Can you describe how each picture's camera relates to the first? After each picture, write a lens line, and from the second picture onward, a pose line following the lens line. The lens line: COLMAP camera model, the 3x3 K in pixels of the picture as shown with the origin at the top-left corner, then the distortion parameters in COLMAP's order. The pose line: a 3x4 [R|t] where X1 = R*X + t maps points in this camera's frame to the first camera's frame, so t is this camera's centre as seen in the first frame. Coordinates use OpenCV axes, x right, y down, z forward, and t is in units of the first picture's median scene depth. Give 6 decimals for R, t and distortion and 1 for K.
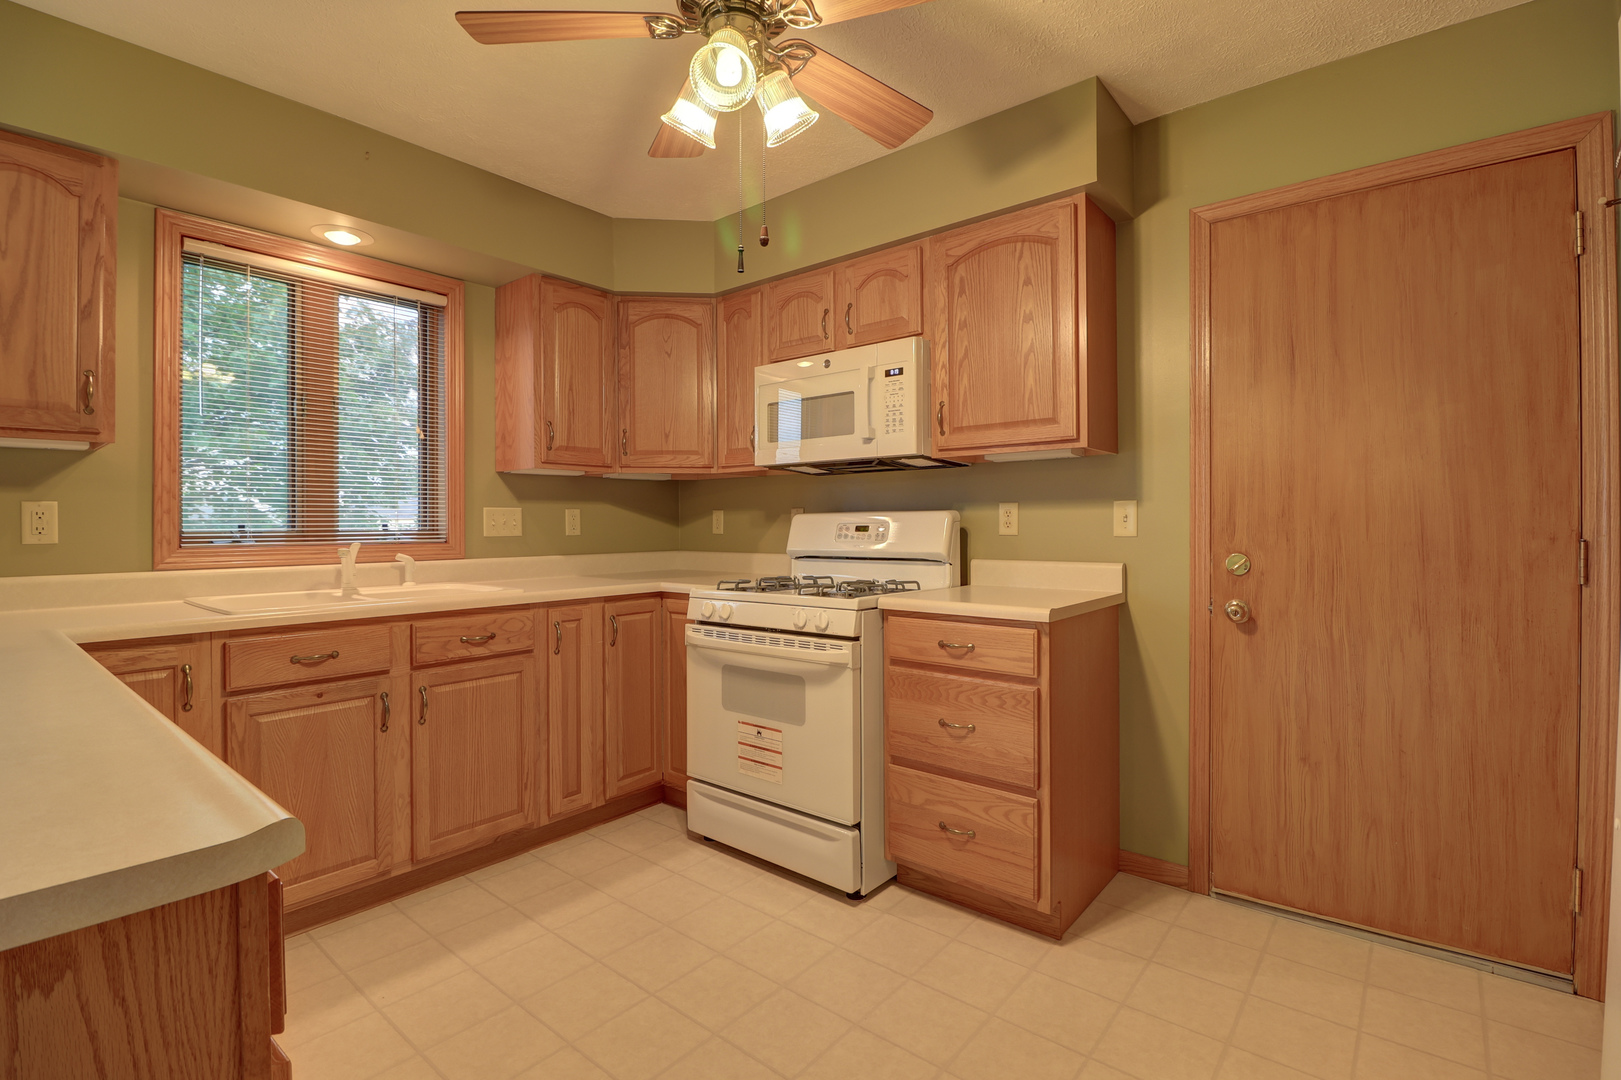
lens RADIAL K [[742.8, 0, 810.5], [0, 742.8, 524.9], [0, 0, 1]] dist [-0.004453, -0.011860]
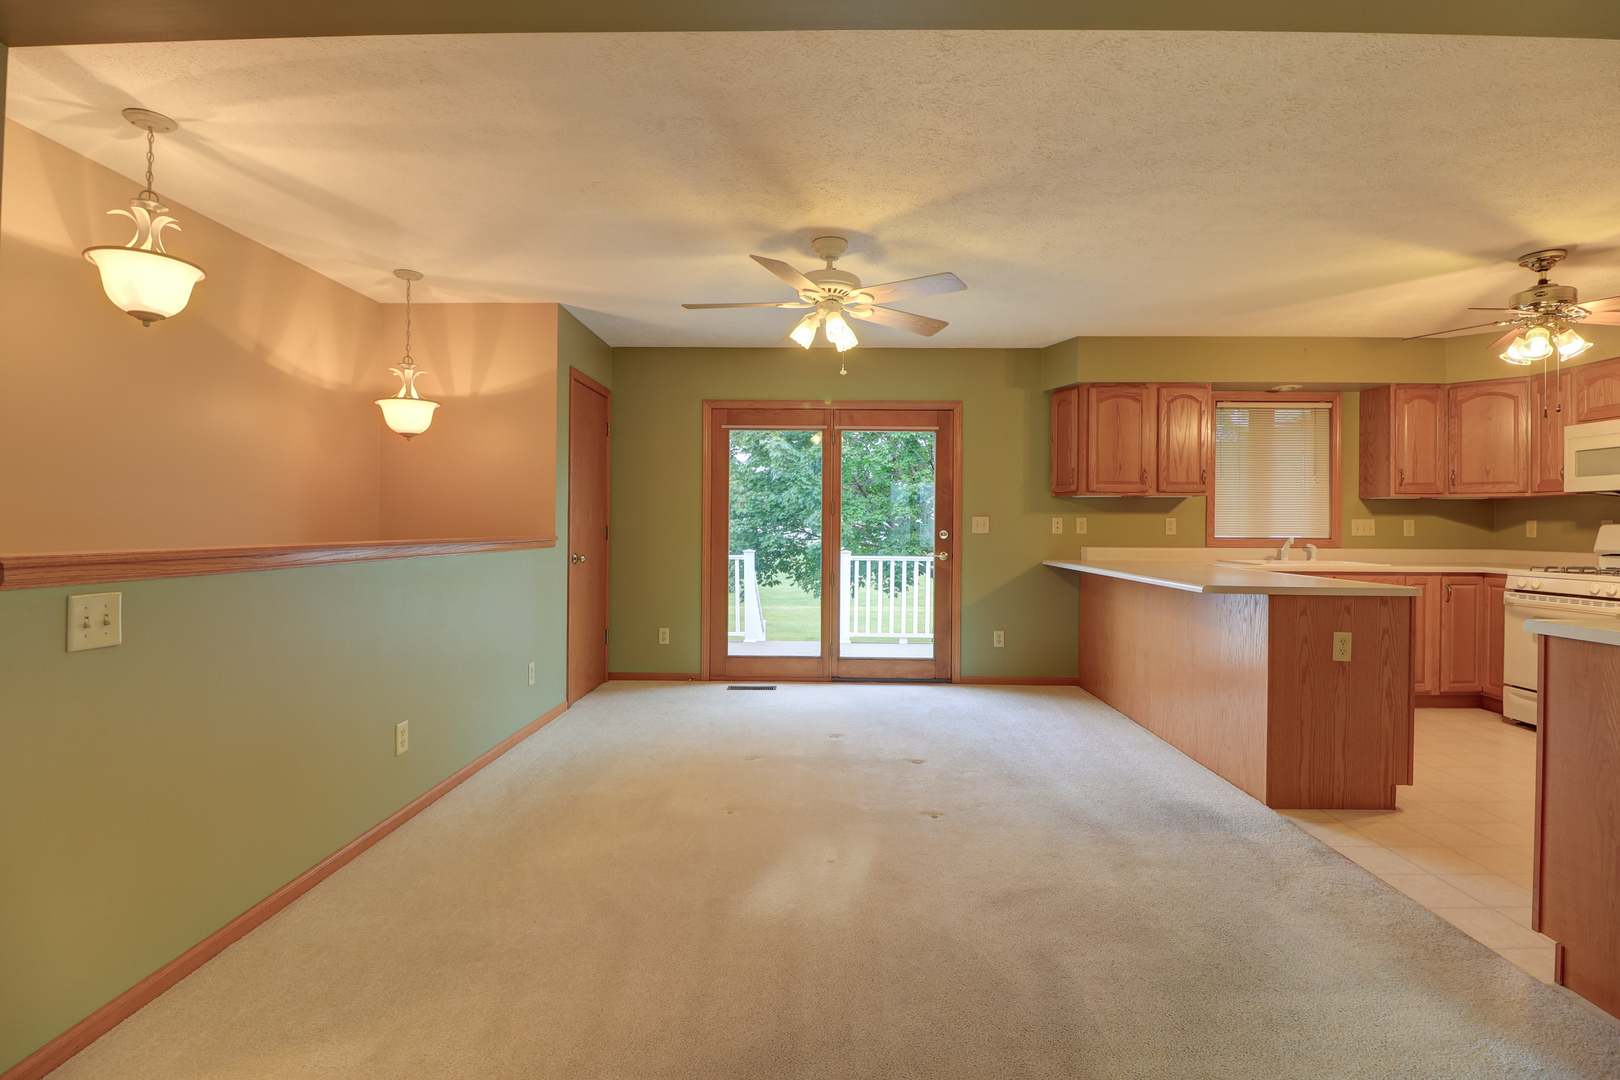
lens RADIAL K [[742.3, 0, 811.8], [0, 742.3, 526.4], [0, 0, 1]] dist [-0.004453, -0.011860]
pose [[0.619204, 0.010152, -0.785165, 0.164630], [-0.009612, 0.999940, 0.005349, -0.004608], [0.785172, 0.004235, 0.619264, -1.294044]]
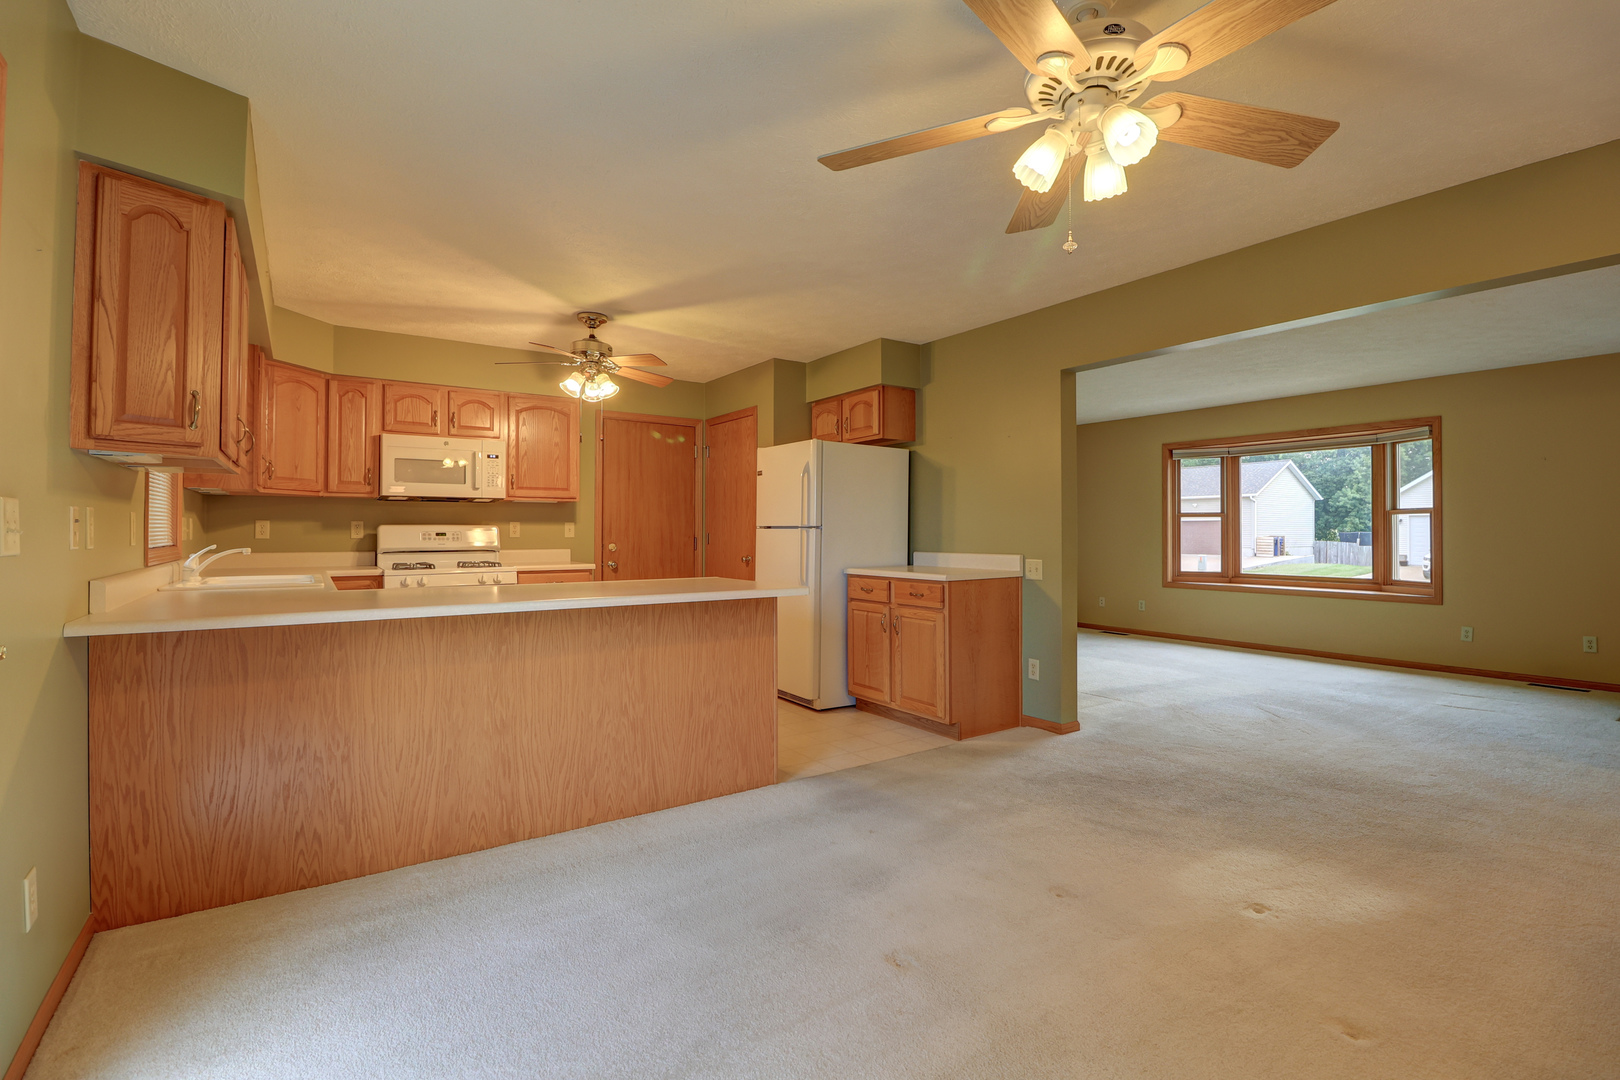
lens RADIAL K [[742.3, 0, 813.1], [0, 742.3, 525.6], [0, 0, 1]] dist [-0.004453, -0.011860]
pose [[0.274681, 0.011046, 0.961472, -1.588209], [-0.002267, 0.999939, -0.010840, 0.001652], [-0.961533, 0.000798, 0.274689, -0.387688]]
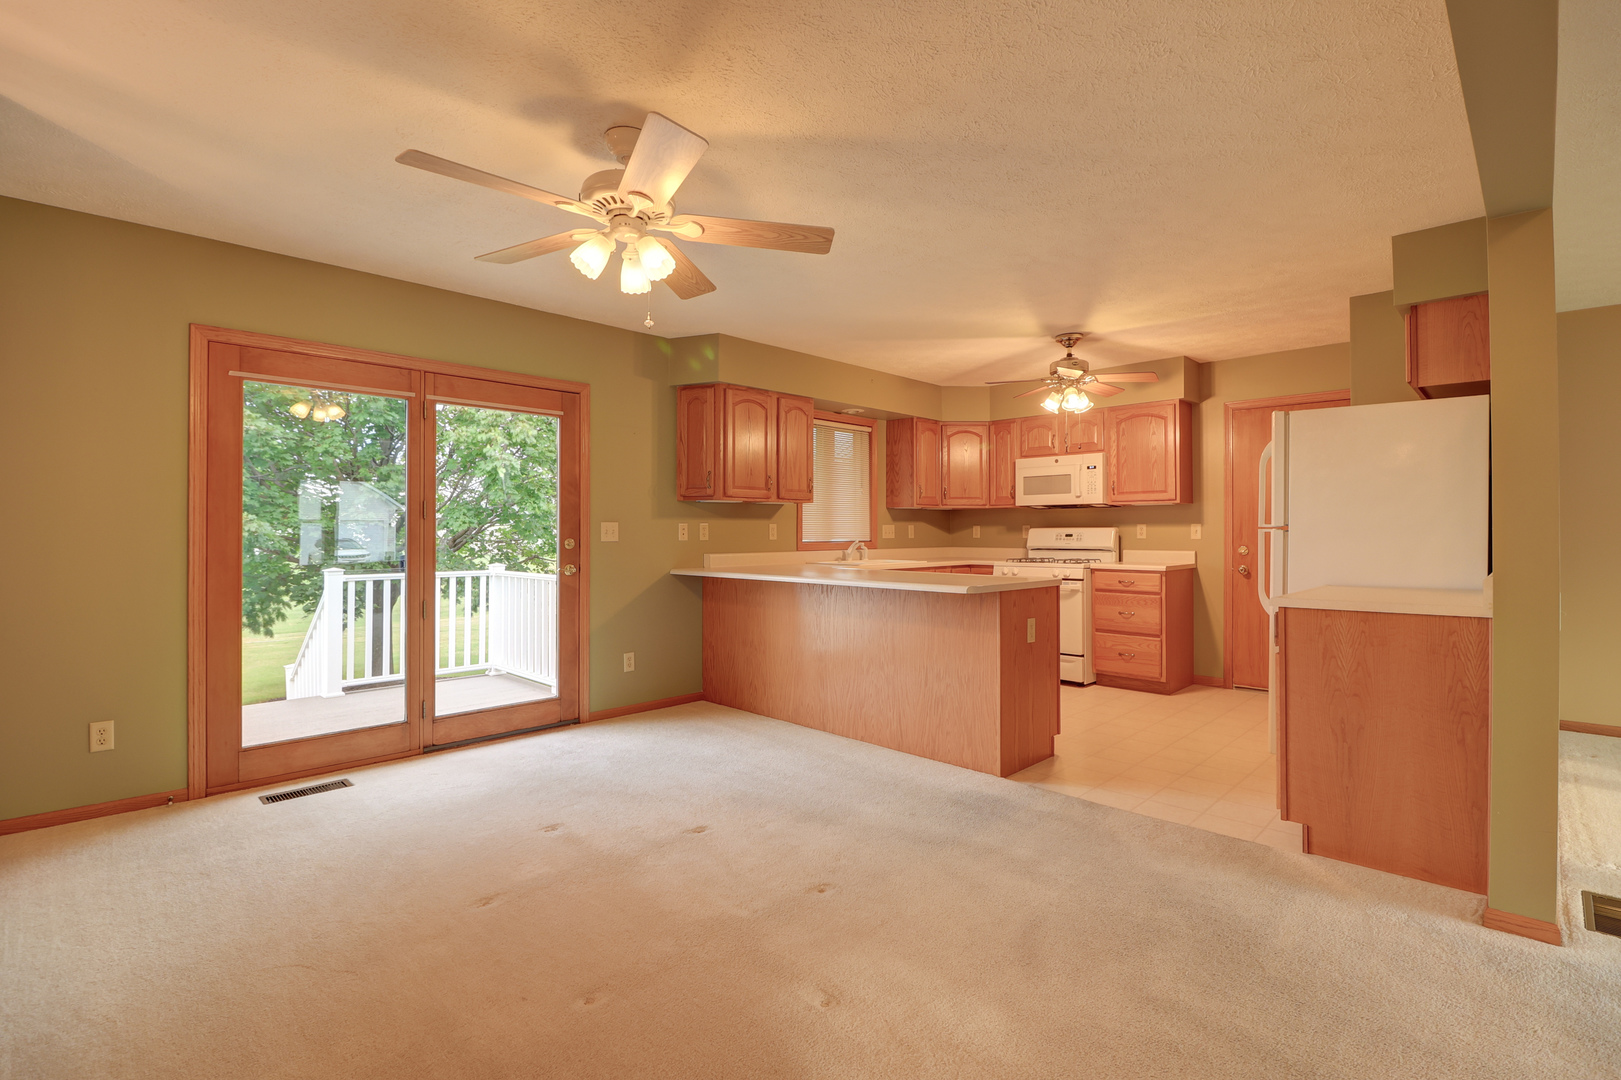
lens RADIAL K [[742.8, 0, 812.3], [0, 742.8, 527.6], [0, 0, 1]] dist [-0.004453, -0.011860]
pose [[0.996027, 0.002956, -0.089002, -0.546015], [-0.003474, 0.999978, -0.005671, -0.003503], [0.088983, 0.005958, 0.996015, -1.366853]]
